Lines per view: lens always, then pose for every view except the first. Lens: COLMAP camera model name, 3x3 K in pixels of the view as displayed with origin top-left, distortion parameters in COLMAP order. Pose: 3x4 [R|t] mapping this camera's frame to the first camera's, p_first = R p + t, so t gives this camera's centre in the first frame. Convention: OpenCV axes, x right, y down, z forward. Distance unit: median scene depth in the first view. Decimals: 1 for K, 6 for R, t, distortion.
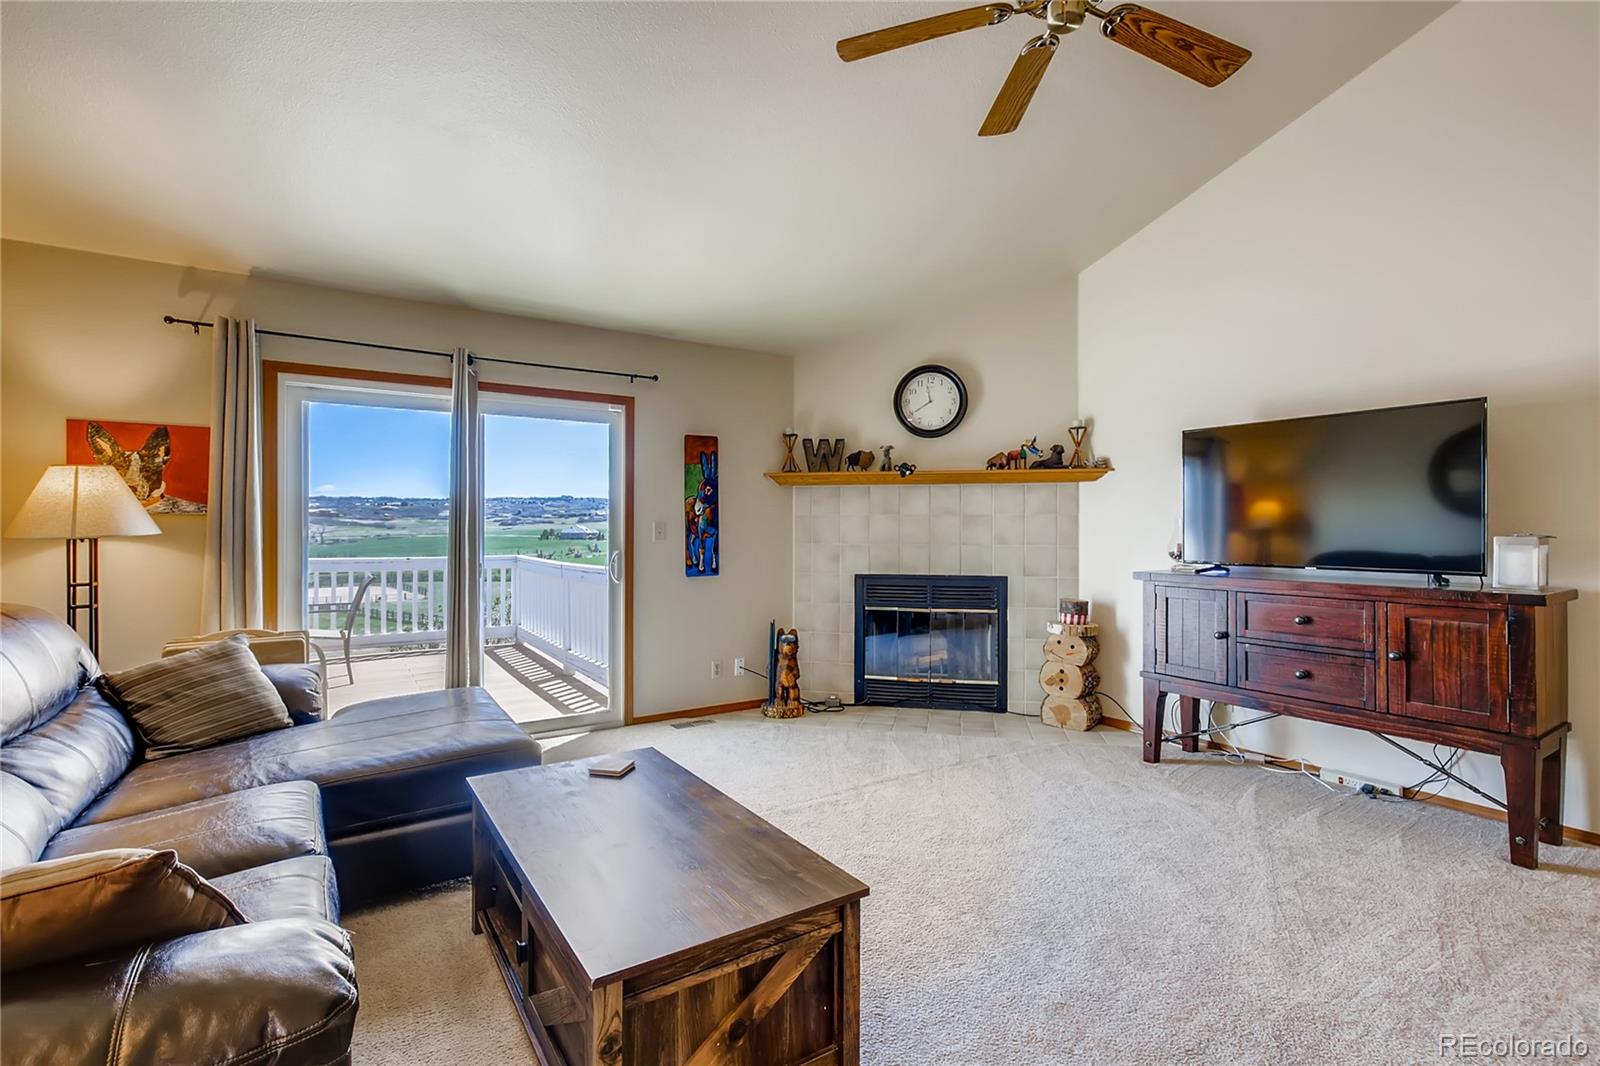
lens RADIAL K [[735.7, 0, 814.8], [0, 735.7, 528.1], [0, 0, 1]] dist [-0.002158, 0.004708]
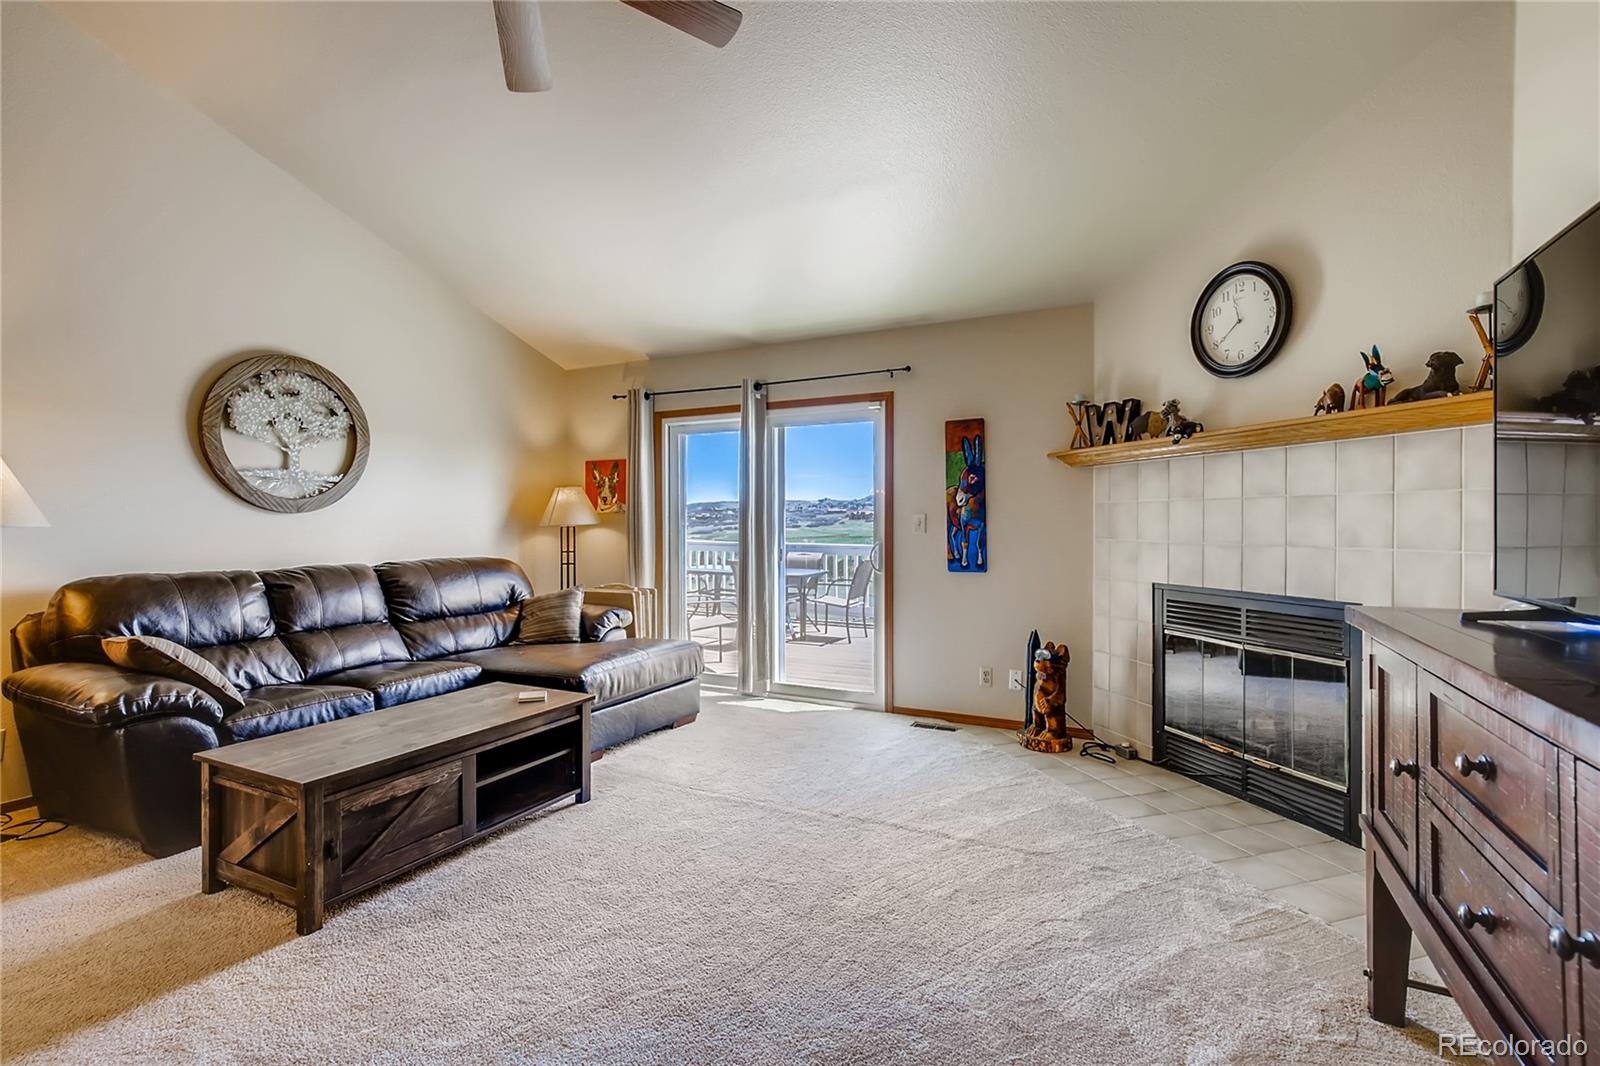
lens RADIAL K [[735.7, 0, 799.2], [0, 735.7, 530.3], [0, 0, 1]] dist [-0.002158, 0.004708]
pose [[0.498275, 0.006962, -0.866991, 0.542938], [0.000504, 0.999965, 0.008319, 0.005111], [0.867019, -0.004583, 0.498254, 0.361109]]
